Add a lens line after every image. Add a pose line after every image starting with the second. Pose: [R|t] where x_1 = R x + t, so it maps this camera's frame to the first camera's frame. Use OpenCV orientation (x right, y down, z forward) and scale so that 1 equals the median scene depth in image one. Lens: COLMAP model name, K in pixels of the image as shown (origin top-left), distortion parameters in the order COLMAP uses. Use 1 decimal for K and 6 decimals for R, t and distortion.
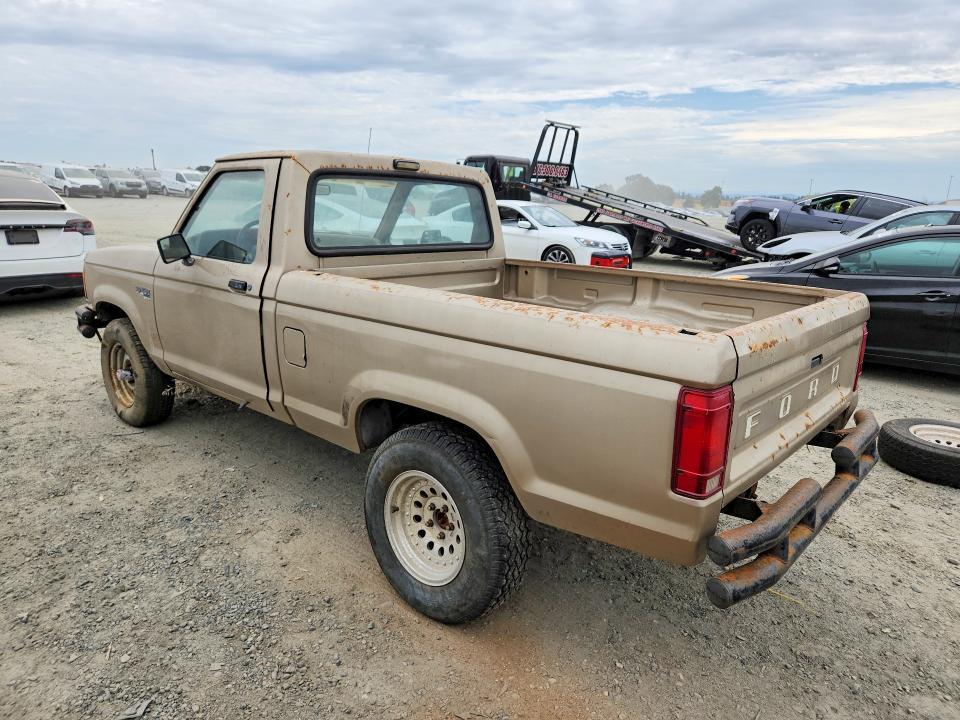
lens RADIAL K [[651.5, 0, 480.0], [0, 651.5, 360.0], [0, 0, 1]] dist [0.024315, -0.000996]
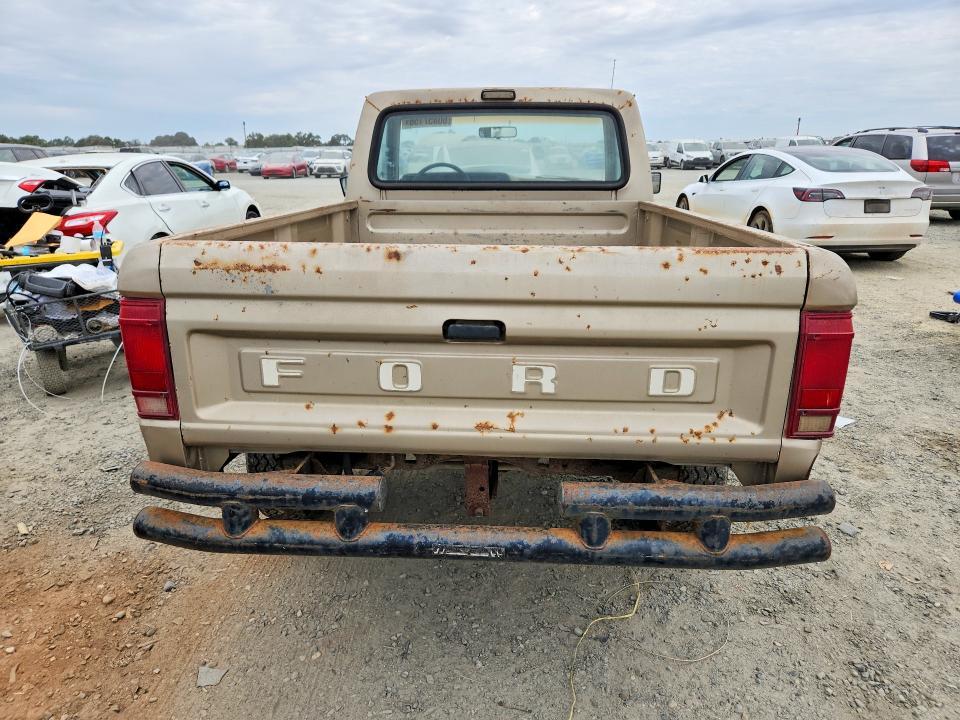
lens RADIAL K [[689.8, 0, 480.0], [0, 689.8, 360.0], [0, 0, 1]] dist [-0.005918, -0.002743]
pose [[0.605068, 0.184633, -0.774470, 0.632875], [-0.166603, 0.980566, 0.103604, -0.021315], [0.778548, 0.066341, 0.624069, 0.349402]]
